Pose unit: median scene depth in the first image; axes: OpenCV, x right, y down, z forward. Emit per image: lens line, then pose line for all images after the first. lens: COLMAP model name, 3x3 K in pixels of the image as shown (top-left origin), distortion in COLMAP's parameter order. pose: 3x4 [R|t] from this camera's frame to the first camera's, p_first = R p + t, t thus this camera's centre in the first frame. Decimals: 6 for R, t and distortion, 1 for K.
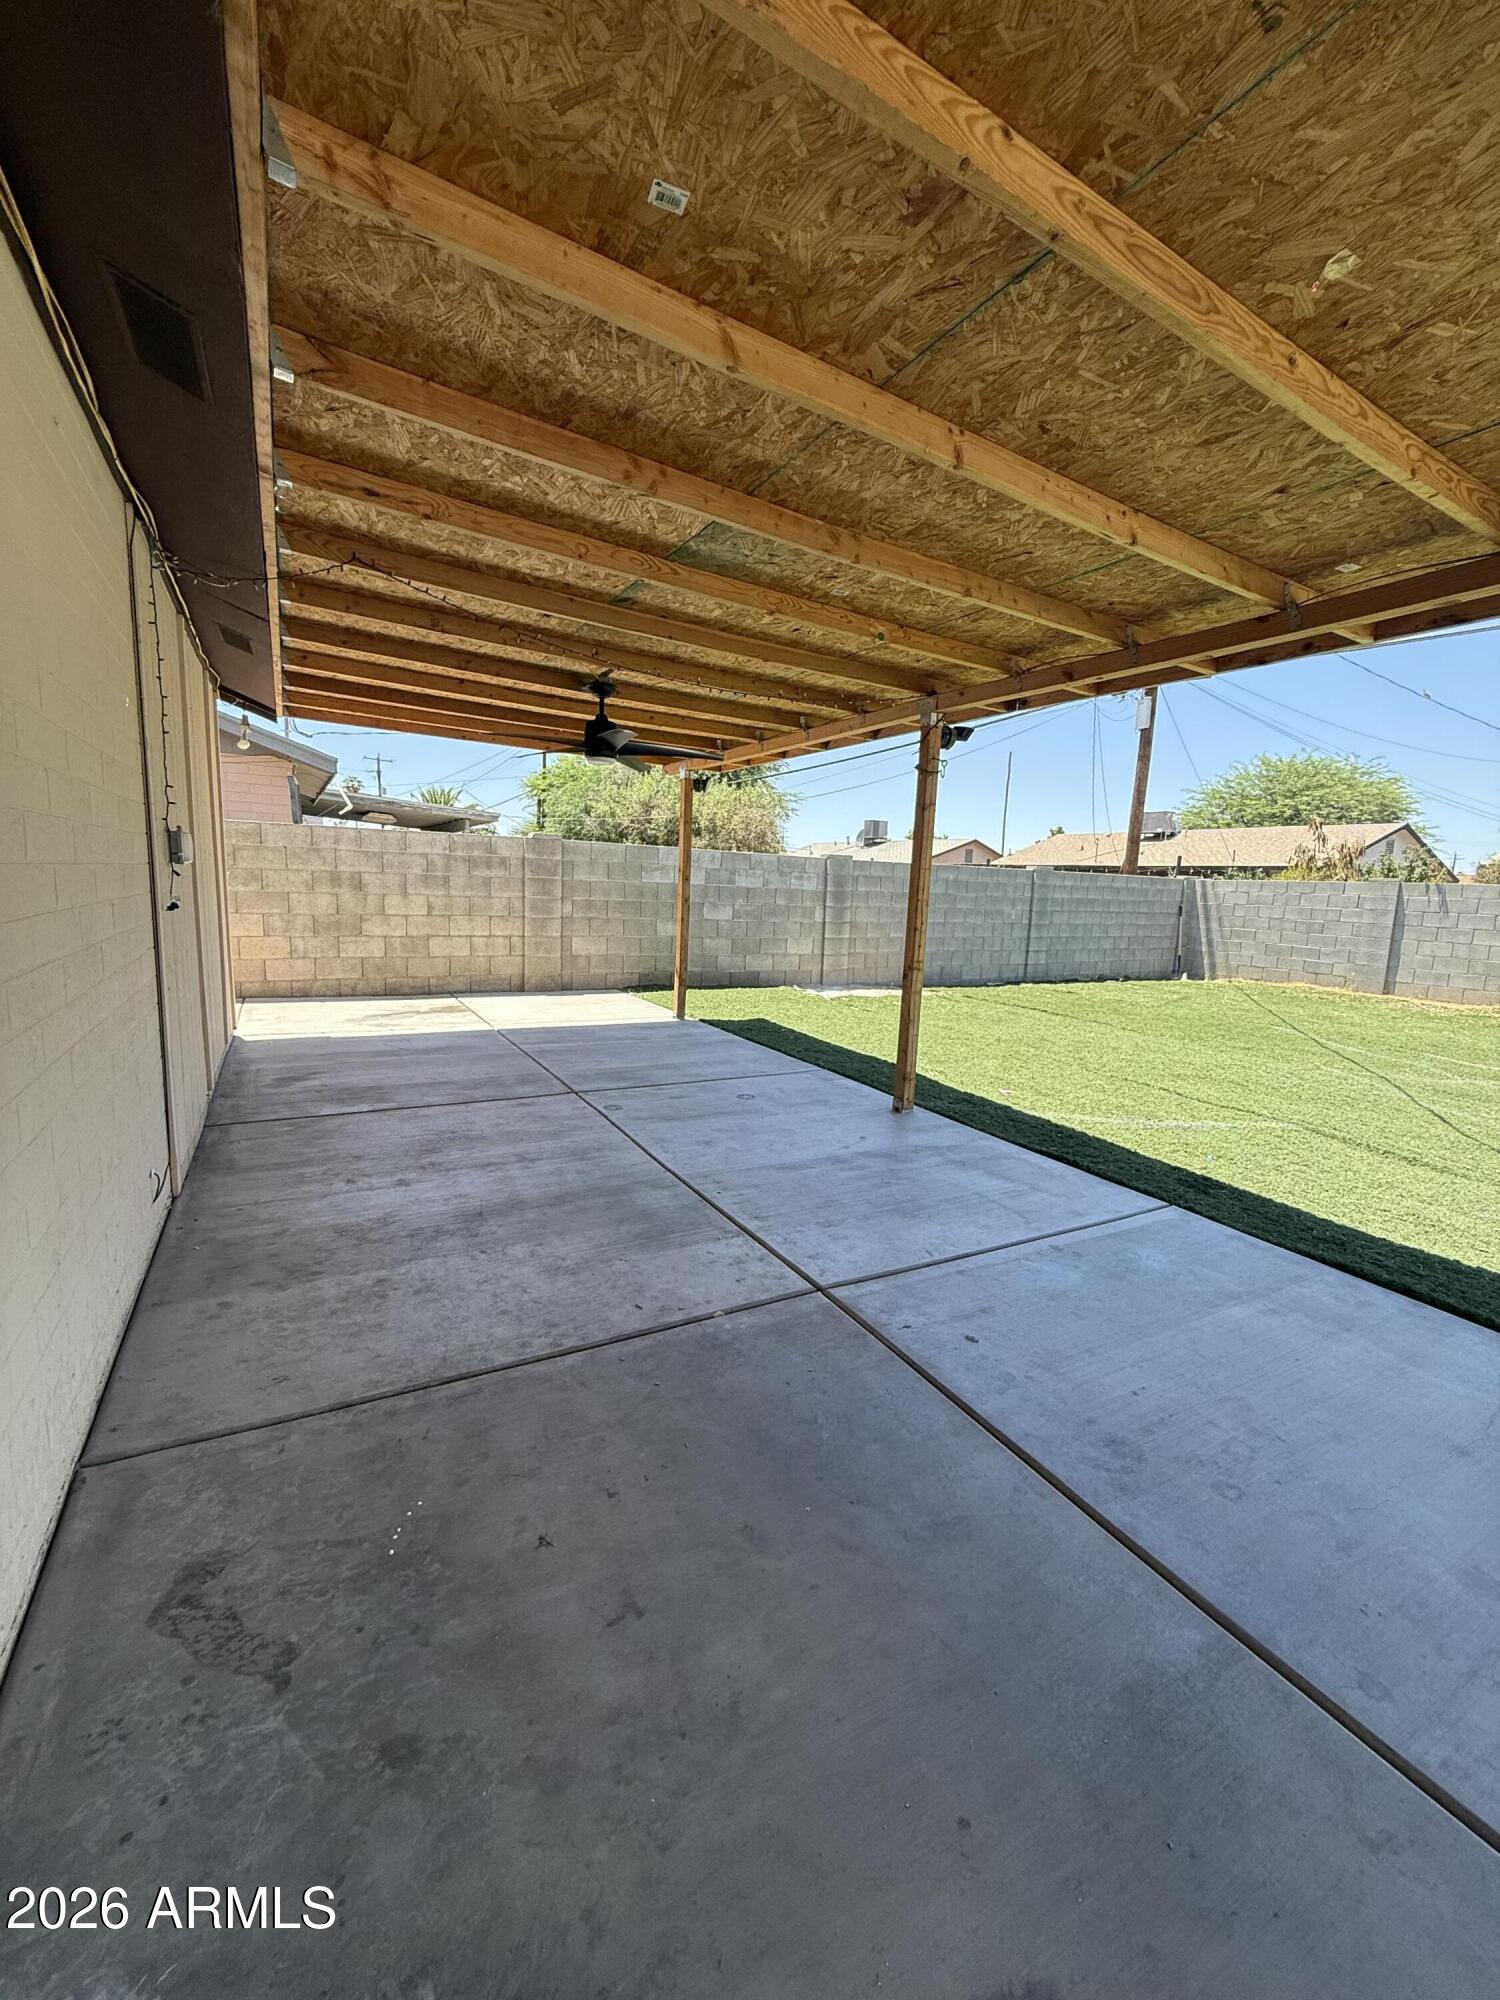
lens RADIAL K [[795.3, 0, 751.1], [0, 795.3, 996.3], [0, 0, 1]] dist [0.000156, -0.000101]
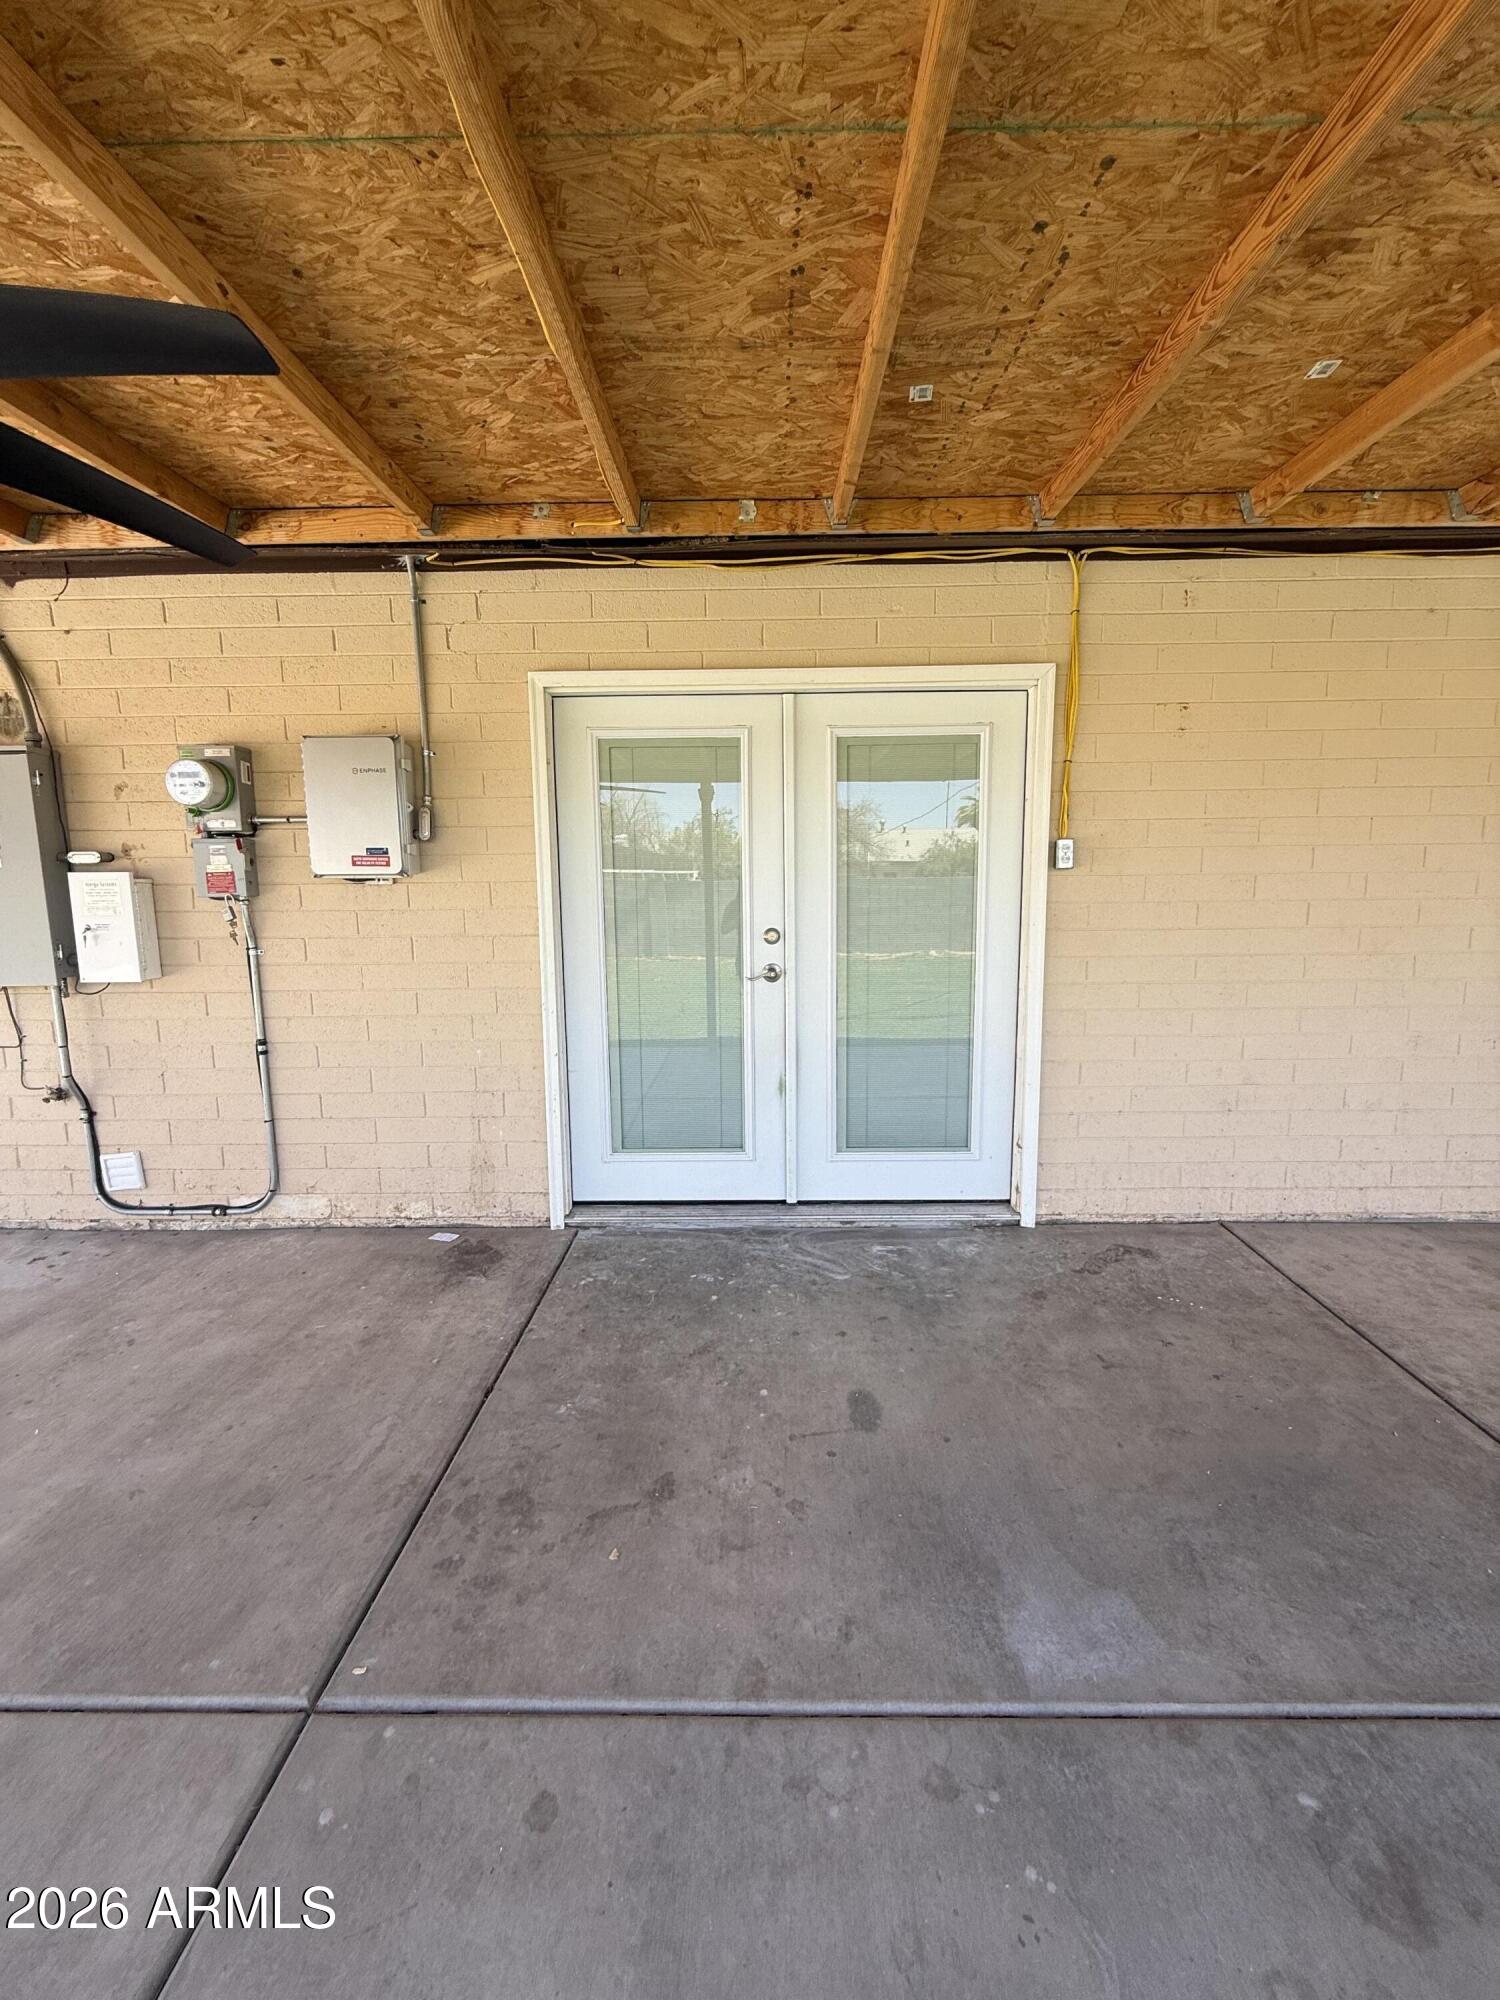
lens RADIAL K [[795.3, 0, 751.1], [0, 795.3, 996.3], [0, 0, 1]] dist [0.000156, -0.000101]
pose [[-0.508813, 0.078365, -0.857303, 0.267716], [-0.133459, 0.976628, 0.168481, -0.019851], [0.850469, 0.200140, -0.486463, 0.181654]]
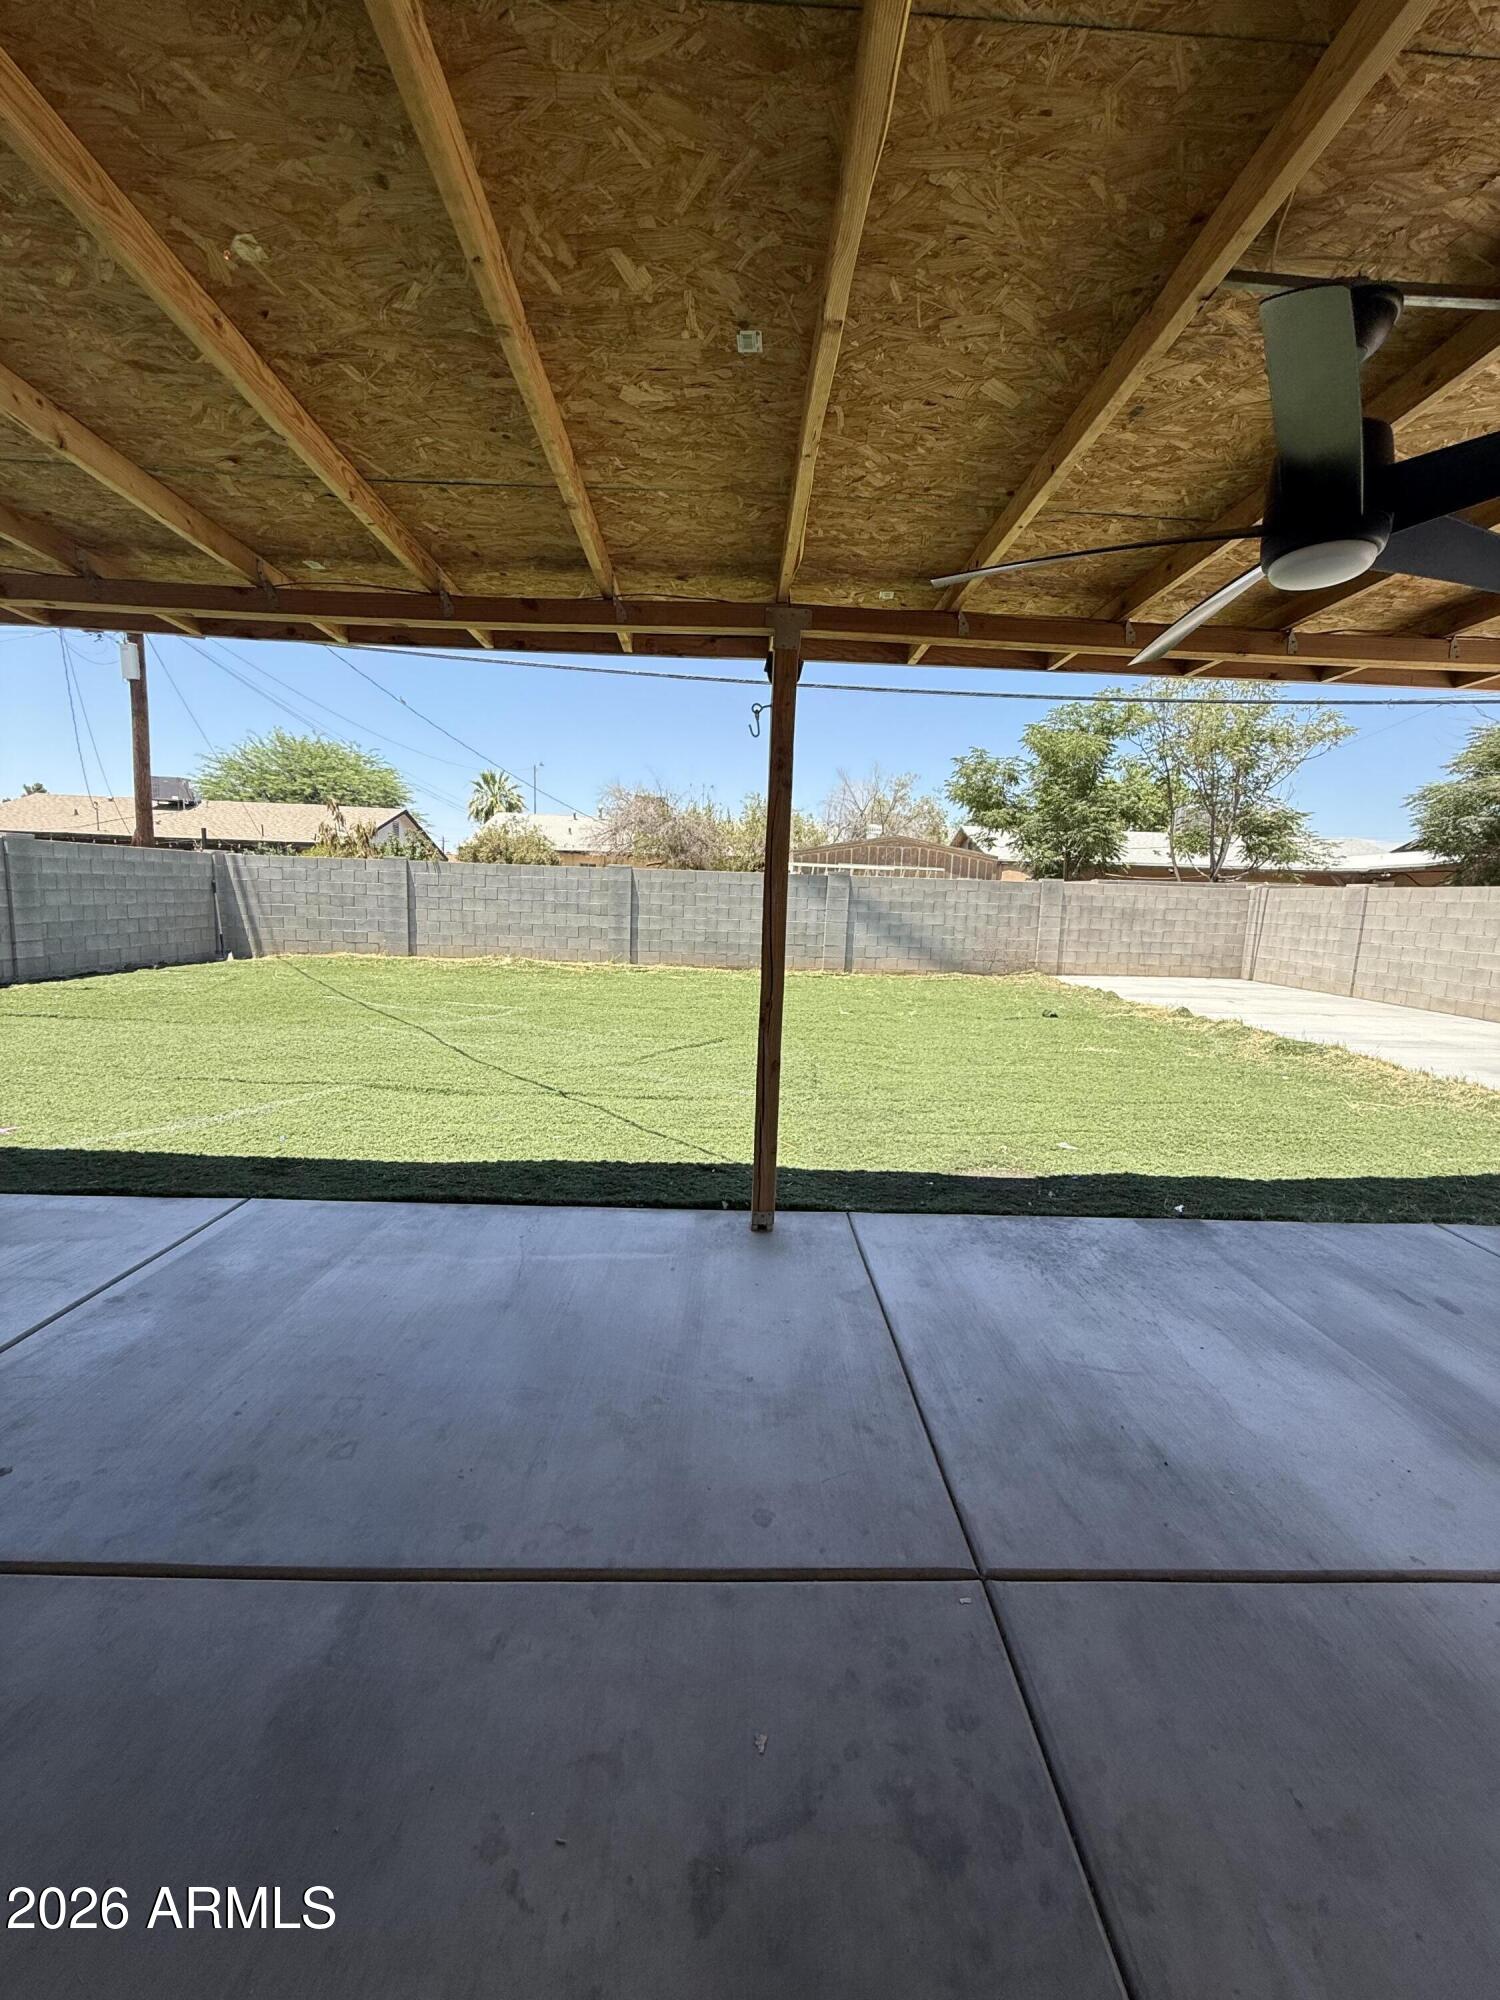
lens RADIAL K [[795.3, 0, 751.1], [0, 795.3, 996.3], [0, 0, 1]] dist [0.000156, -0.000101]
pose [[0.470633, -0.136097, 0.871769, 0.005421], [0.109071, 0.989428, 0.095583, -0.001408], [-0.875561, 0.050100, 0.480502, 0.000952]]
